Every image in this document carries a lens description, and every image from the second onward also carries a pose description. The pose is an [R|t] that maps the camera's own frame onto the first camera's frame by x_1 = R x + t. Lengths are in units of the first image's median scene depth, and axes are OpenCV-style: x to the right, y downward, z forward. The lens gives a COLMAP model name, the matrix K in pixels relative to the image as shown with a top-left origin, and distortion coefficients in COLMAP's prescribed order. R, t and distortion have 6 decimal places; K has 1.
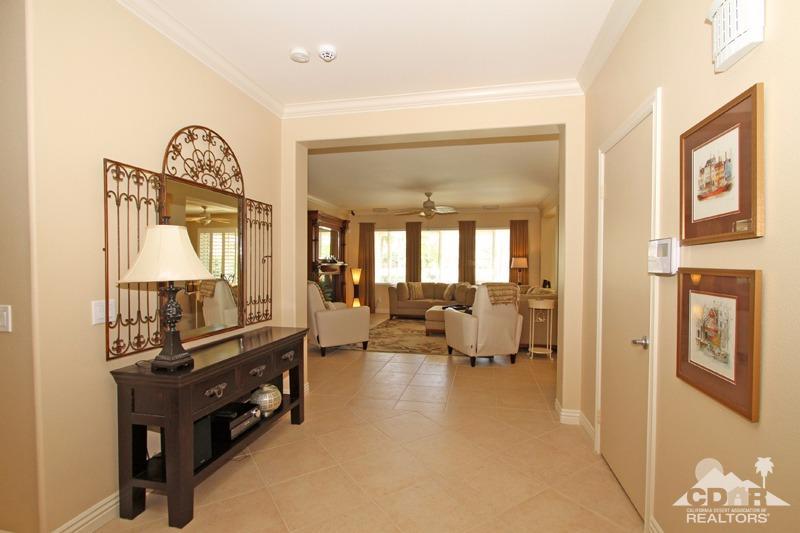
lens RADIAL K [[379.5, 0, 409.7], [0, 379.5, 272.5], [0, 0, 1]] dist [-0.014222, 0.000170]
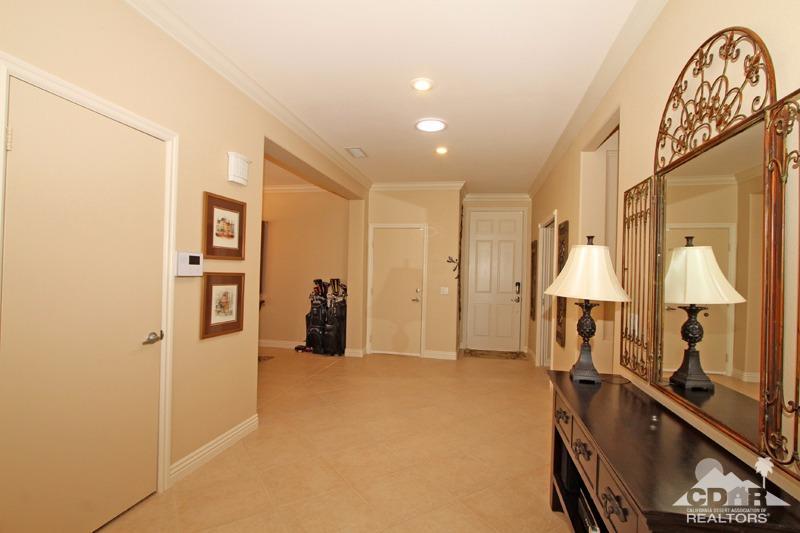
lens RADIAL K [[385.1, 0, 406.7], [0, 385.1, 273.7], [0, 0, 1]] dist [-0.021053, 0.000163]
pose [[-0.999599, -0.028138, -0.003083, -0.026682], [-0.028186, 0.999458, 0.017005, -0.009781], [0.002603, 0.017085, -0.999851, 0.448918]]
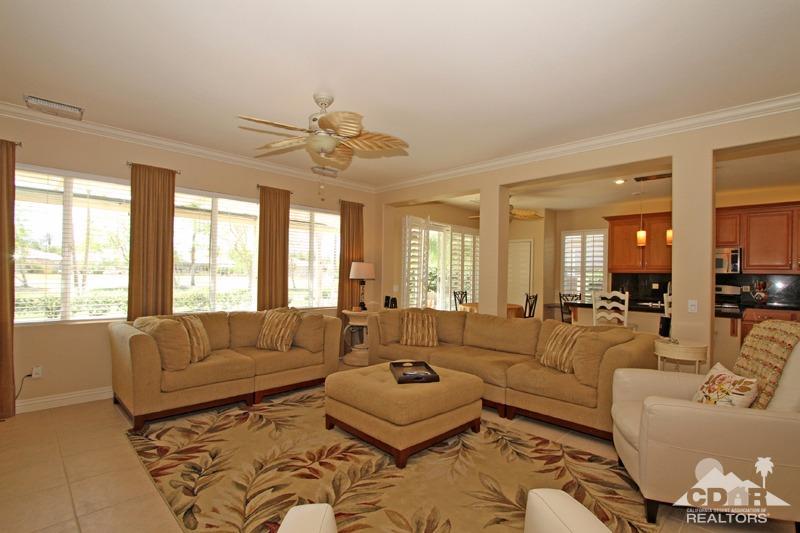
lens RADIAL K [[385.1, 0, 406.7], [0, 385.1, 273.7], [0, 0, 1]] dist [-0.021053, 0.000163]
pose [[0.548917, 0.007802, 0.835841, -0.204540], [0.001732, 0.999944, -0.010471, -0.014246], [-0.835875, 0.007195, 0.548872, 0.607589]]
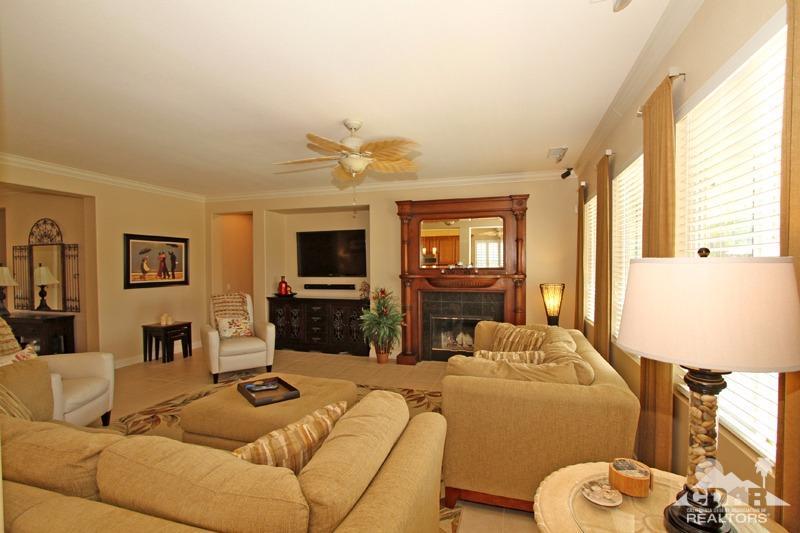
lens RADIAL K [[379.5, 0, 409.7], [0, 379.5, 272.5], [0, 0, 1]] dist [-0.014222, 0.000170]
pose [[-0.095915, 0.017858, -0.995229, 0.417522], [-0.013028, 0.999731, 0.019194, -0.037490], [0.995304, 0.014807, -0.095657, 0.956497]]
